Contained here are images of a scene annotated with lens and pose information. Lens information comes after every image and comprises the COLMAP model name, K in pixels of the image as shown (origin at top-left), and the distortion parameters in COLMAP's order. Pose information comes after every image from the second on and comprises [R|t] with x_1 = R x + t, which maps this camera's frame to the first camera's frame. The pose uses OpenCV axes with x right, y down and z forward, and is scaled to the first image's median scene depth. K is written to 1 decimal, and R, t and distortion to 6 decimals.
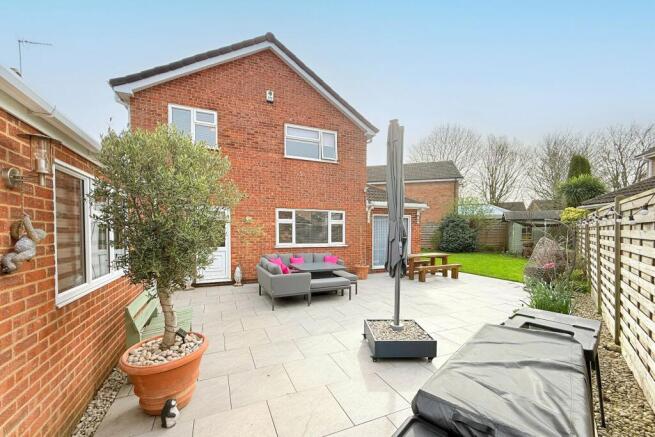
lens RADIAL K [[262.8, 0, 327.0], [0, 262.8, 237.3], [0, 0, 1]] dist [0.000651, 0.000086]
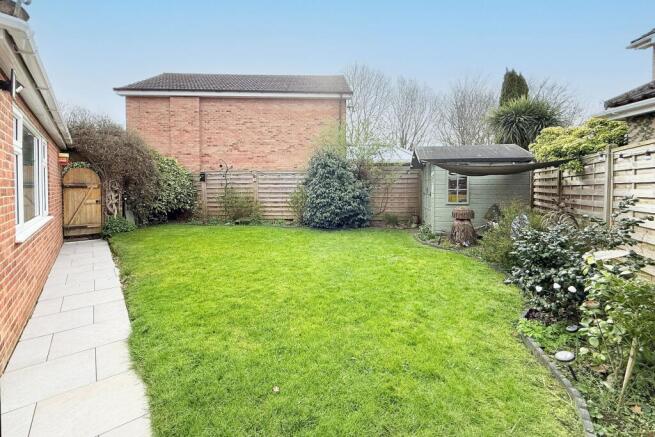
lens RADIAL K [[279.1, 0, 324.9], [0, 279.1, 196.5], [0, 0, 1]] dist [-0.001007, -0.000137]
pose [[0.960477, -0.006443, 0.278285, 0.332990], [0.005698, 0.999978, 0.003488, -0.004938], [-0.278301, -0.001765, 0.960492, 0.497683]]
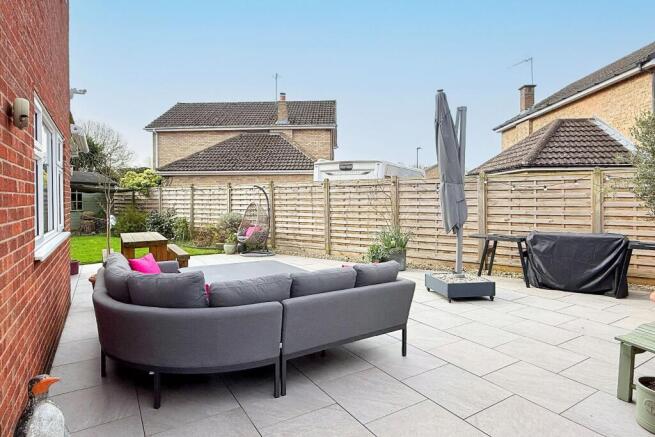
lens RADIAL K [[365.0, 0, 327.5], [0, 365.0, 218.5], [0, 0, 1]] dist [-0.000268, -0.000020]
pose [[-0.644902, -0.029238, 0.763706, -0.321220], [0.021441, 0.998182, 0.056321, -0.008500], [-0.763964, 0.052697, -0.643103, 0.947465]]
